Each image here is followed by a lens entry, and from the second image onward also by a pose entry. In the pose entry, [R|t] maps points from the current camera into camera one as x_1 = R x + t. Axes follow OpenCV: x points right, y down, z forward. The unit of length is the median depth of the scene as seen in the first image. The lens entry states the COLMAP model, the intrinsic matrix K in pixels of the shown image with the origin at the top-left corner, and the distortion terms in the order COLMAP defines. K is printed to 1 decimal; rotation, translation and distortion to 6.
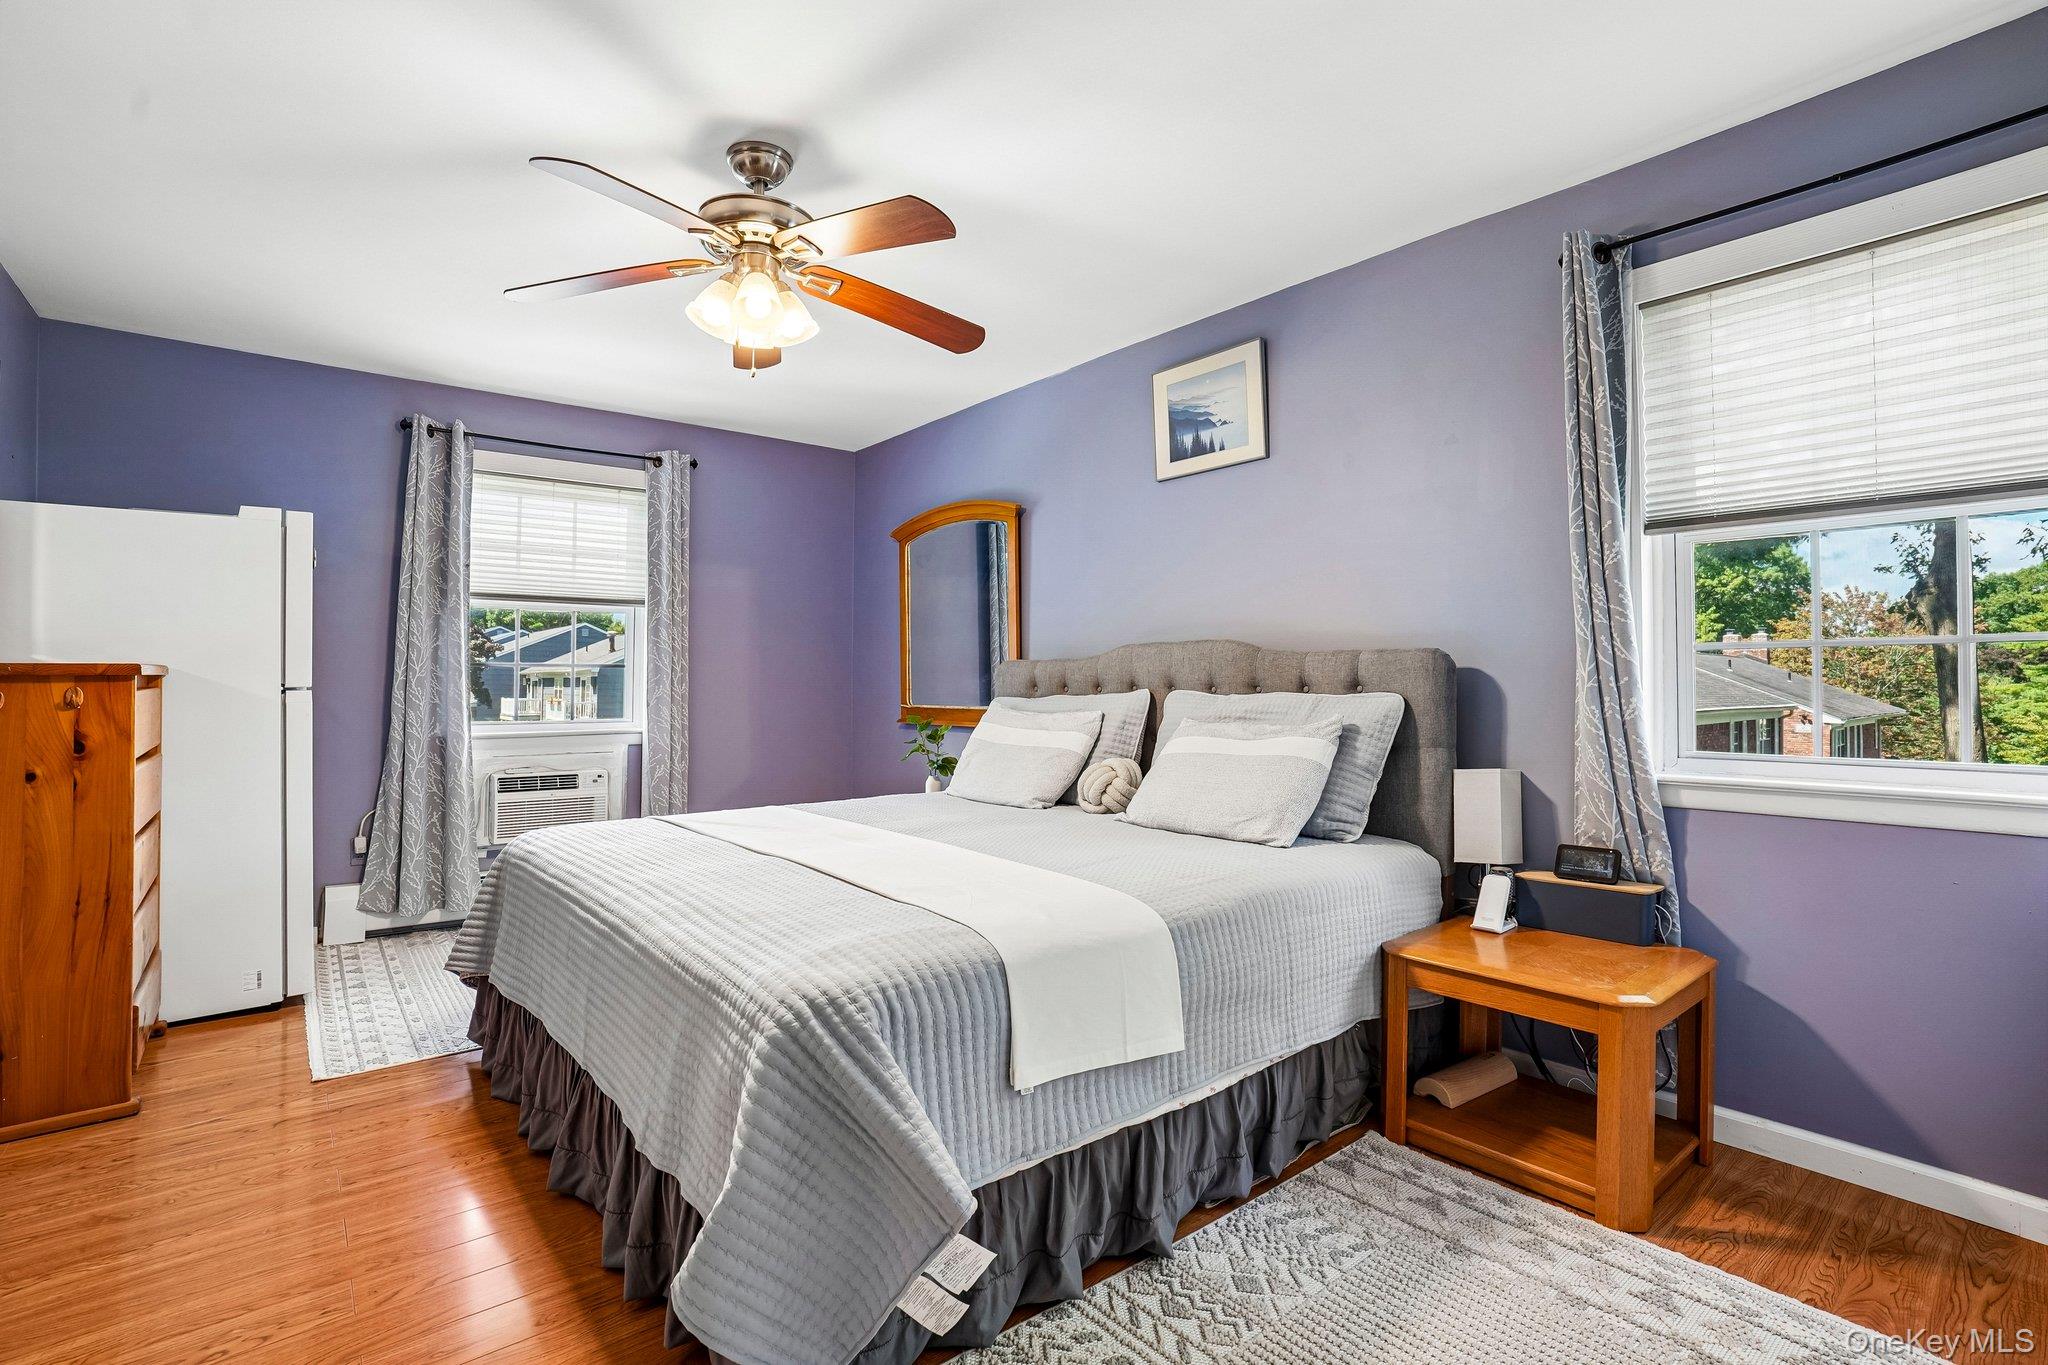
lens RADIAL K [[937.4, 0, 1033.0], [0, 937.4, 675.9], [0, 0, 1]] dist [-0.041409, 0.005431]
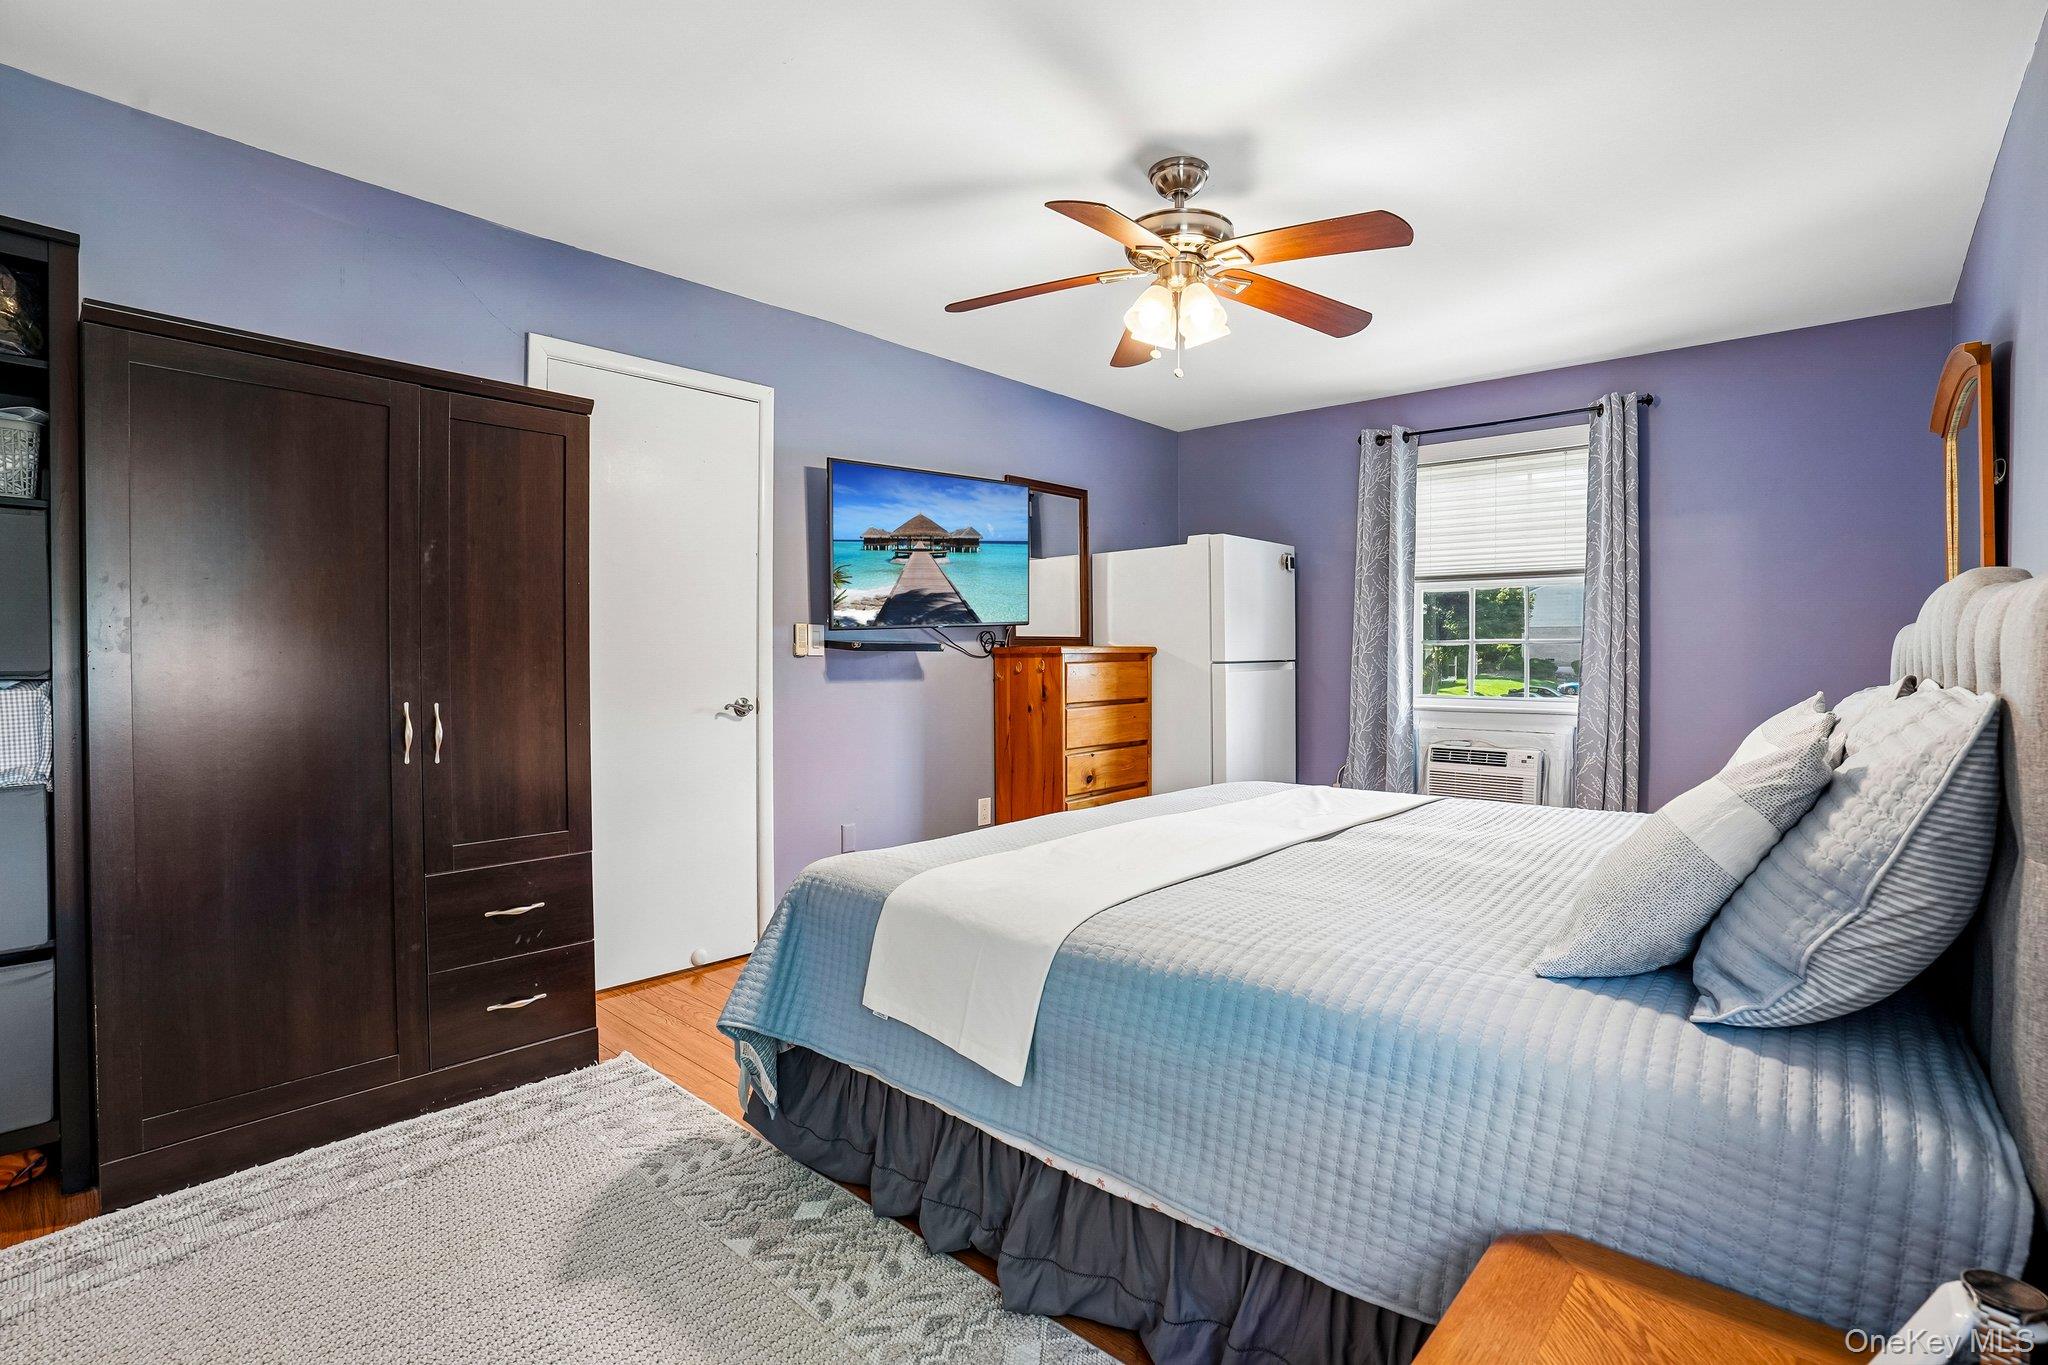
lens RADIAL K [[937.4, 0, 1033.0], [0, 937.4, 670.7], [0, 0, 1]] dist [-0.041409, 0.005431]
pose [[0.189574, 0.017344, -0.981713, 0.395004], [0.002517, 0.999832, 0.018150, 0.000049], [0.981863, -0.005911, 0.189499, 0.334526]]
